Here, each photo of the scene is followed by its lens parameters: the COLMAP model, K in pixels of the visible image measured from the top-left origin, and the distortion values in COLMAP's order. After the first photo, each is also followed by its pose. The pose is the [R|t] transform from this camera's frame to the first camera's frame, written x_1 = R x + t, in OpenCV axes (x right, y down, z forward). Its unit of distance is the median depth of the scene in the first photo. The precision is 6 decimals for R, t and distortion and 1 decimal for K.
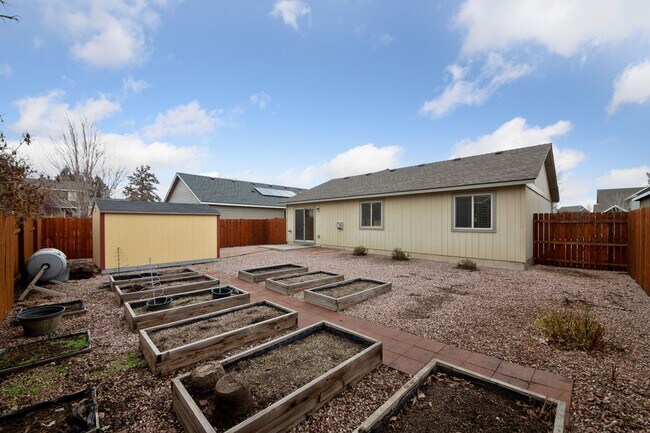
lens RADIAL K [[260.6, 0, 331.3], [0, 260.6, 226.1], [0, 0, 1]] dist [0.000520, -0.000041]
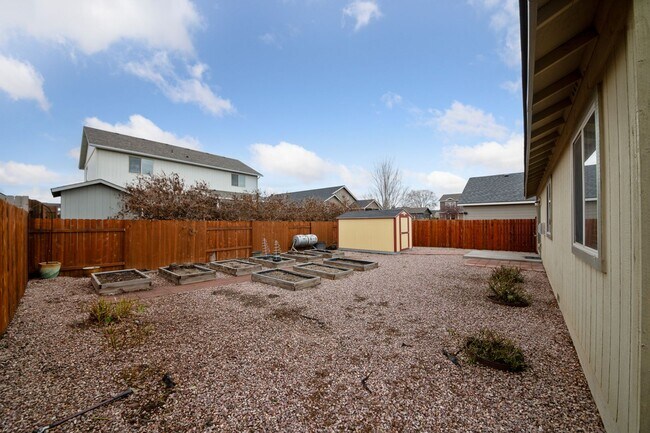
lens RADIAL K [[231.4, 0, 325.0], [0, 231.4, 216.5], [0, 0, 1]] dist [0.023068, 0.000009]
pose [[0.049847, -0.029411, -0.998324, 0.726185], [-0.007713, 0.999525, -0.029831, -0.014718], [0.998727, 0.009187, 0.049597, 0.665991]]
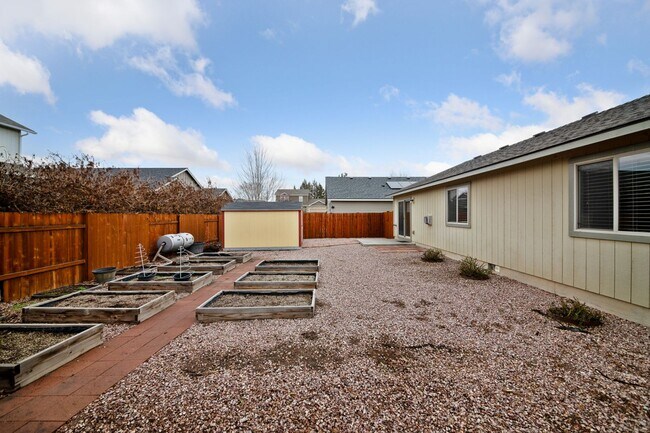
lens RADIAL K [[236.8, 0, 325.0], [0, 236.8, 216.5], [0, 0, 1]] dist [0.001334, -0.008780]
pose [[0.712179, -0.000431, -0.701998, 0.434674], [-0.002031, 0.999994, -0.002675, -0.014595], [0.701995, 0.003331, 0.712174, 0.352791]]
